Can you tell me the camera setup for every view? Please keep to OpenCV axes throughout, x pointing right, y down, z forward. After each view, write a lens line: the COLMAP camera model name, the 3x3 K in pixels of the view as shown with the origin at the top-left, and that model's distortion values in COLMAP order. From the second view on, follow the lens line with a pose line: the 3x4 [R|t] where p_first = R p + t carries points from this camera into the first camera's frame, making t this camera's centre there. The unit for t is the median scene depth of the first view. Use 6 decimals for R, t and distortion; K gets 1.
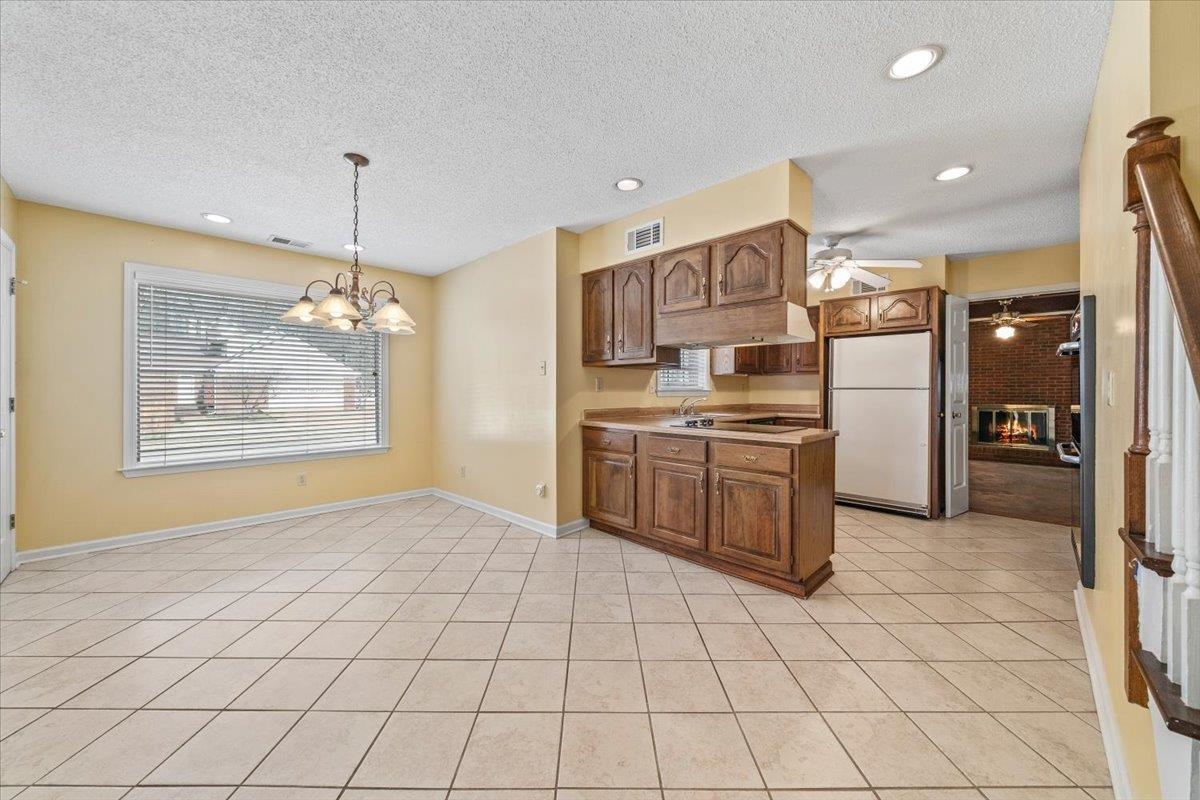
lens RADIAL K [[451.5, 0, 605.2], [0, 451.5, 395.0], [0, 0, 1]] dist [-0.002587, -0.000234]
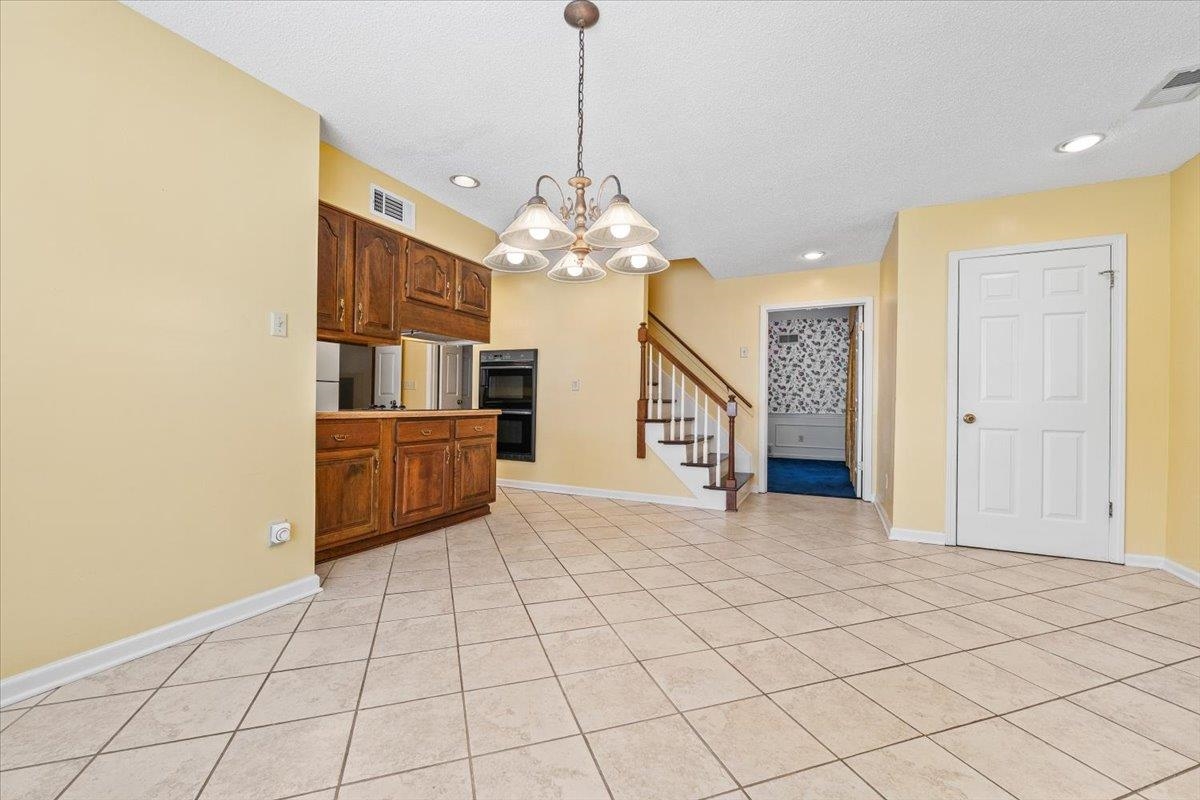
lens RADIAL K [[496.5, 0, 595.9], [0, 496.5, 405.9], [0, 0, 1]] dist [0.000783, -0.000067]
pose [[-0.310140, -0.008947, 0.950649, -0.939954], [0.000723, 0.999953, 0.009647, 0.043702], [-0.950690, 0.003679, -0.310119, 0.856489]]
